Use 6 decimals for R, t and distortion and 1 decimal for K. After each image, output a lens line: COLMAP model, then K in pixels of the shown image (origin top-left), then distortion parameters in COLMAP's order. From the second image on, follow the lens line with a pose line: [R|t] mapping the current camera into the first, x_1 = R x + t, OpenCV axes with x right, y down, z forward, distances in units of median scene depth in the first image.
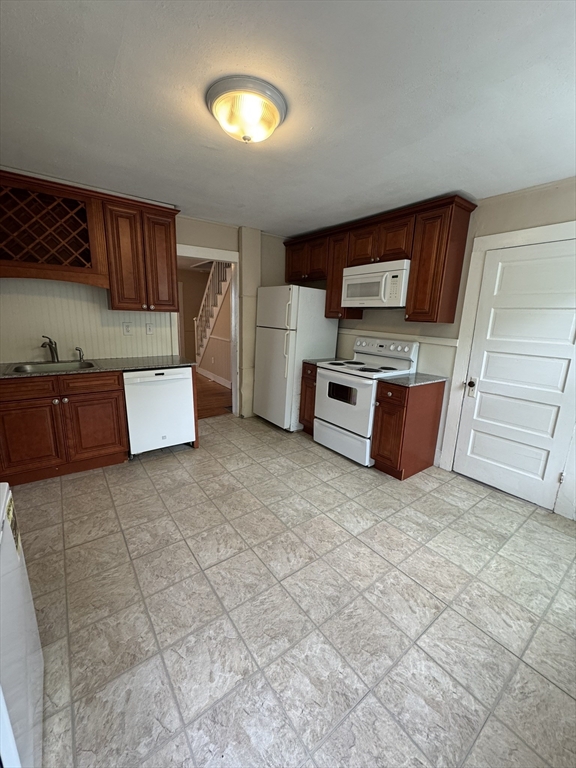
lens RADIAL K [[304.2, 0, 286.8], [0, 304.2, 385.5], [0, 0, 1]] dist [-0.001582, 0.000616]
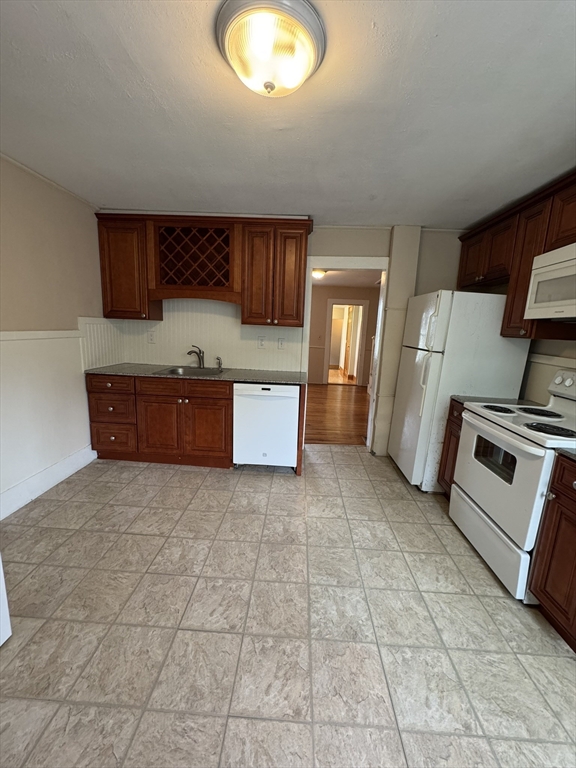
lens RADIAL K [[304.2, 0, 289.6], [0, 304.2, 385.1], [0, 0, 1]] dist [-0.001582, 0.000616]
pose [[0.781573, 0.117069, -0.612730, 0.238985], [-0.157187, 0.987498, -0.011829, -0.051279], [0.603685, 0.105559, 0.790204, 0.281677]]
